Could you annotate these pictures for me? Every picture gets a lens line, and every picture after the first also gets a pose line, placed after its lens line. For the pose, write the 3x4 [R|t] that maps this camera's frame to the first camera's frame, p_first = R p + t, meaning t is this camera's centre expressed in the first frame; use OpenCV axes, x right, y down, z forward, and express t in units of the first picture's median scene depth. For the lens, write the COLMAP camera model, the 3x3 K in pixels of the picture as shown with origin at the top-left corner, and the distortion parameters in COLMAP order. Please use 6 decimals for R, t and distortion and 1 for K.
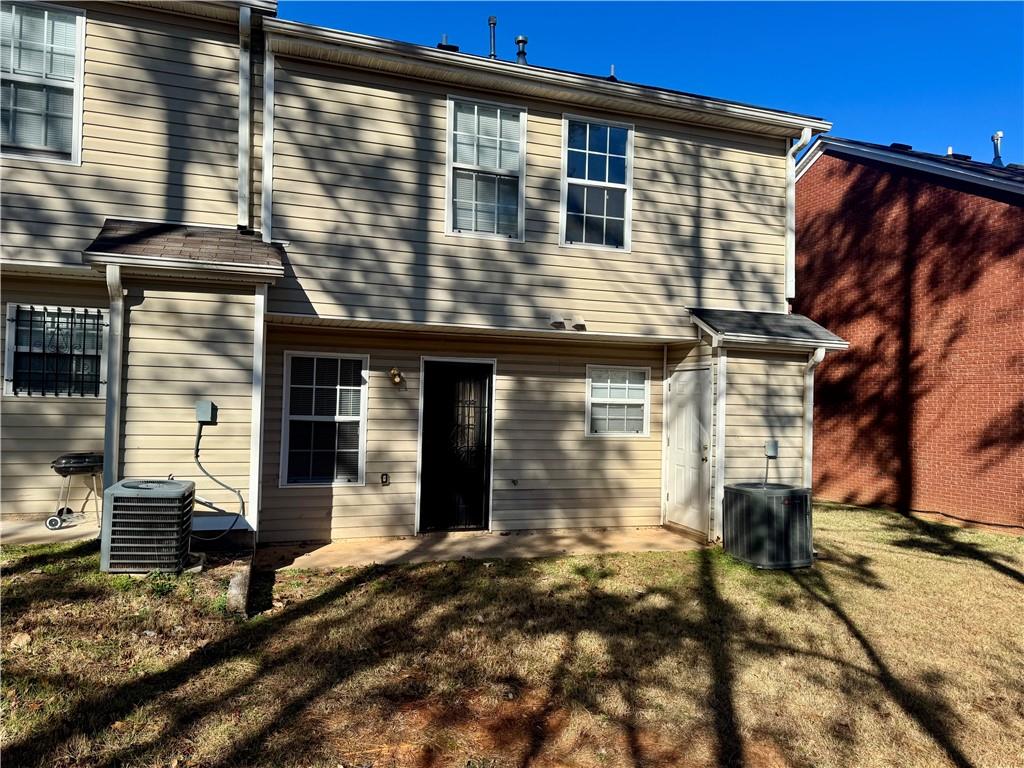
lens RADIAL K [[711.0, 0, 502.0], [0, 711.0, 383.5], [0, 0, 1]] dist [0.047755, -0.050293]
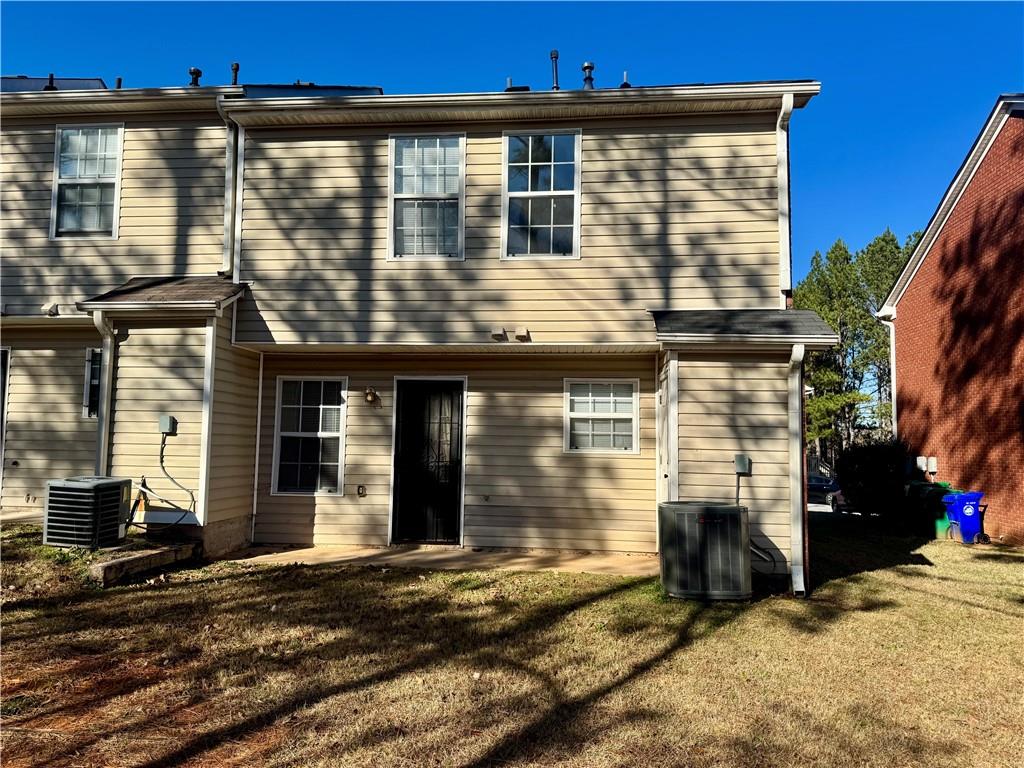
lens RADIAL K [[711.0, 0, 511.8], [0, 711.0, 381.0], [0, 0, 1]] dist [0.047755, -0.050293]
pose [[0.911977, -0.044326, -0.407840, 0.513863], [0.016609, 0.997320, -0.071255, 0.051328], [0.409905, 0.058209, 0.910269, 0.104870]]
